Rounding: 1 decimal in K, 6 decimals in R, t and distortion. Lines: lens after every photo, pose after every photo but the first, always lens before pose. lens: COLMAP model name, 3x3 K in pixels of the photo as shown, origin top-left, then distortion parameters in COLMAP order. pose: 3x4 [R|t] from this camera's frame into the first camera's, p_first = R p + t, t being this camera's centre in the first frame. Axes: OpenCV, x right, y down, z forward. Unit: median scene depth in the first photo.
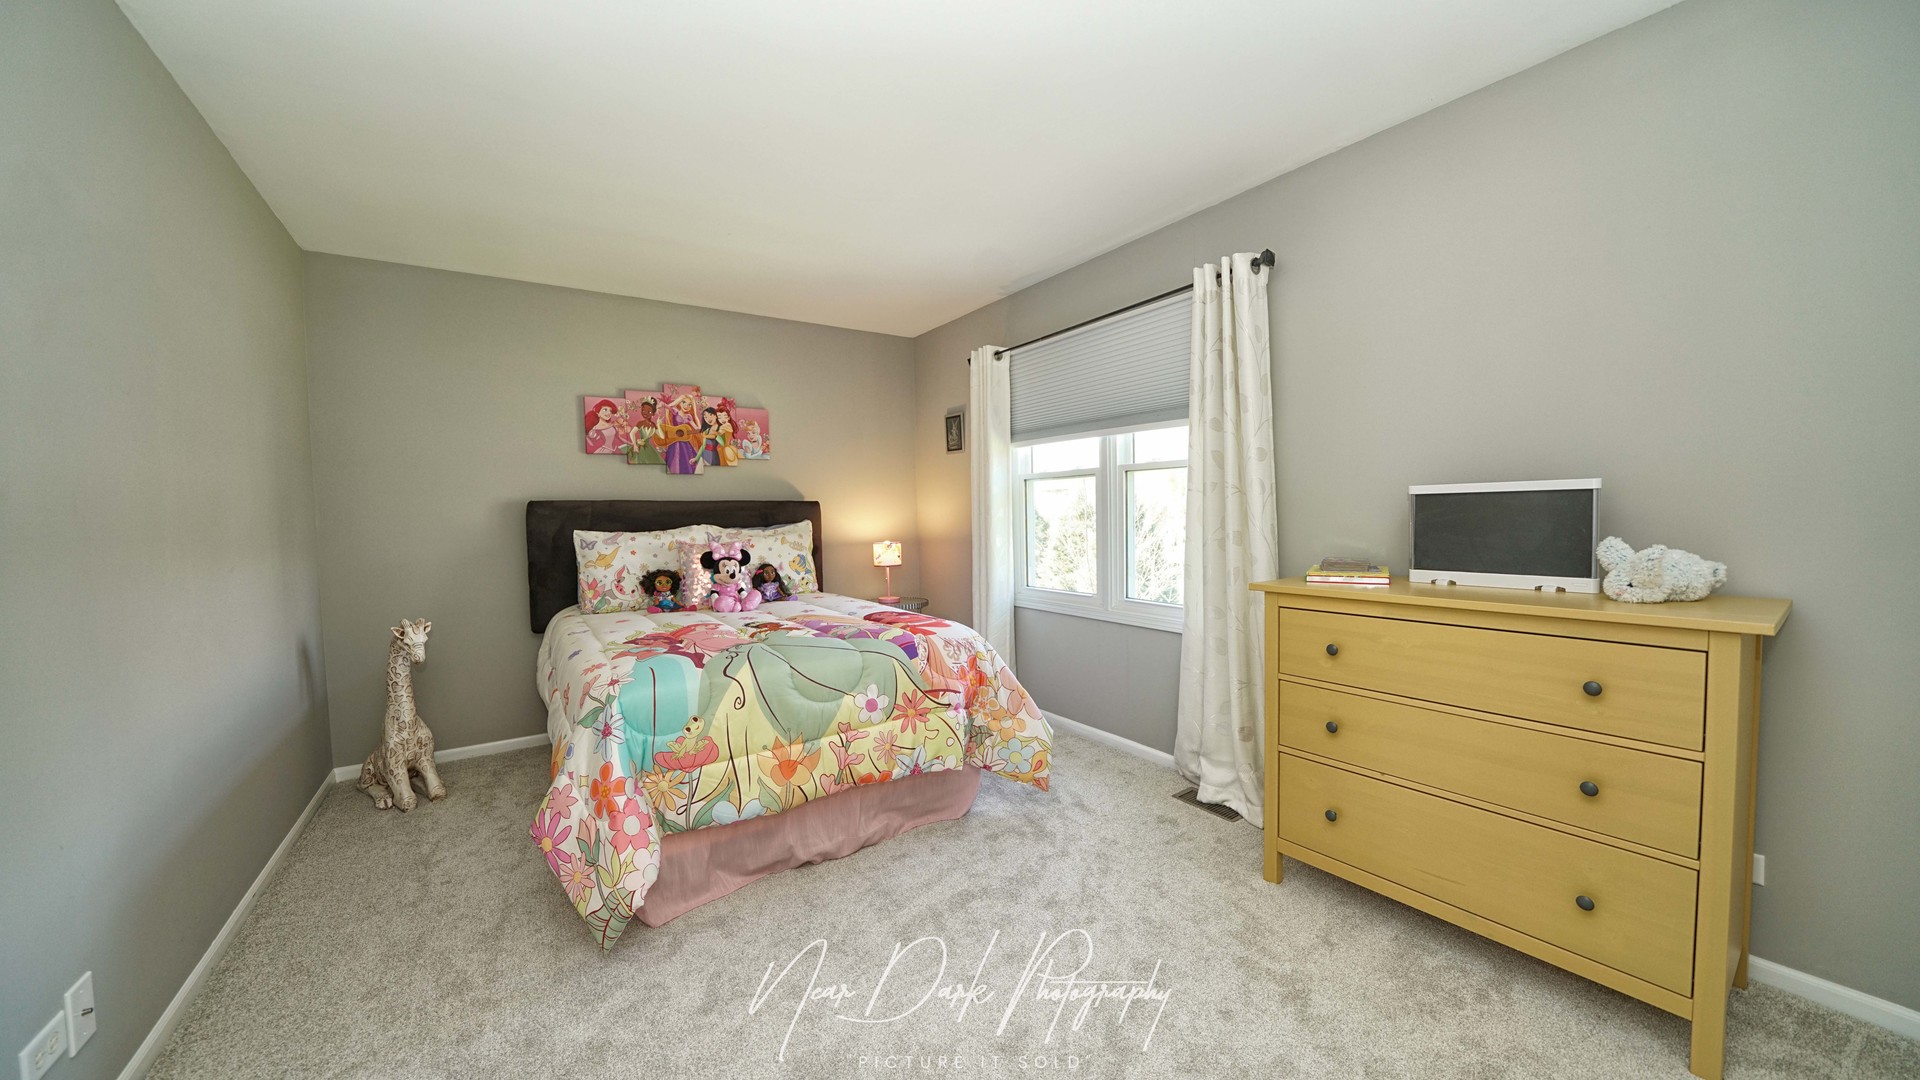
lens RADIAL K [[671.2, 0, 953.7], [0, 671.2, 539.2], [0, 0, 1]] dist [0.000360, 0.000062]
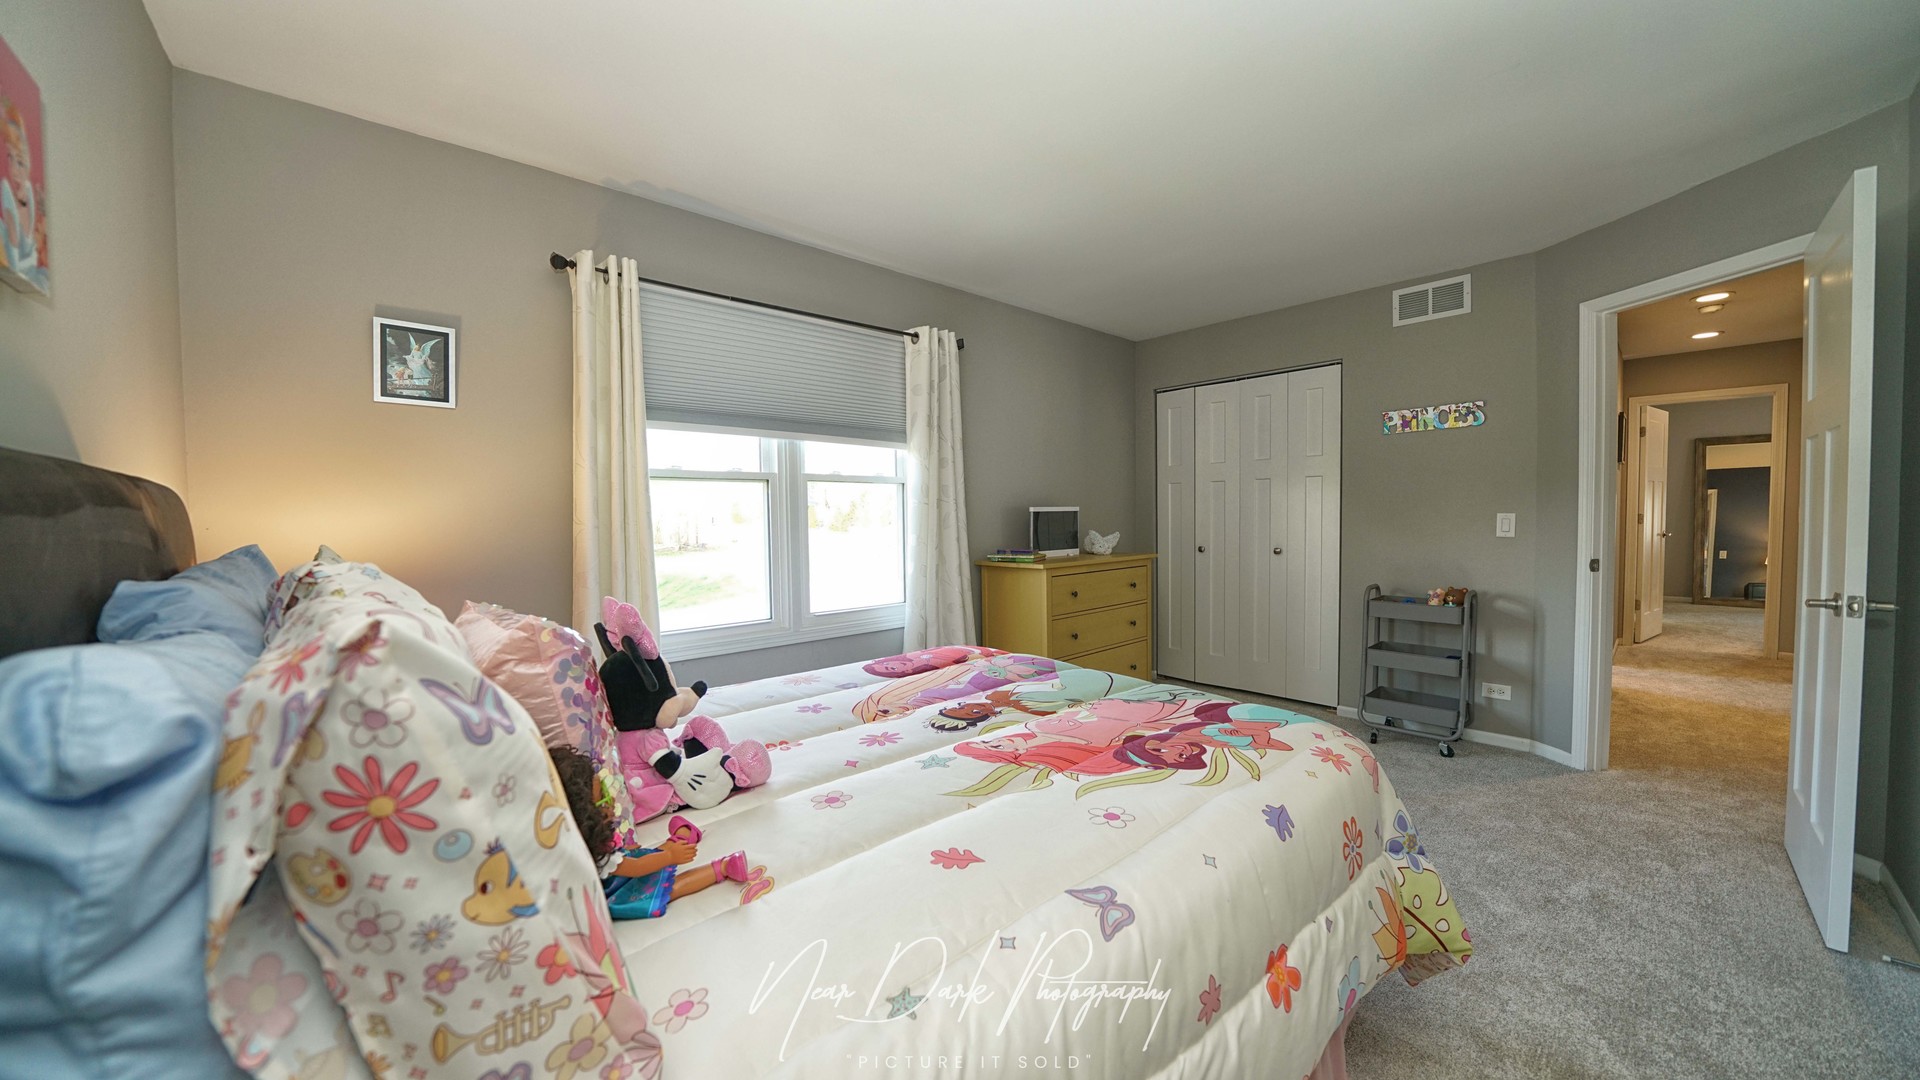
lens RADIAL K [[671.2, 0, 953.7], [0, 671.2, 539.2], [0, 0, 1]] dist [0.000360, 0.000062]
pose [[-0.119606, -0.010728, 0.992763, -0.676685], [0.056883, 0.998225, 0.017640, -0.022468], [-0.991191, 0.058581, -0.118784, 0.864898]]
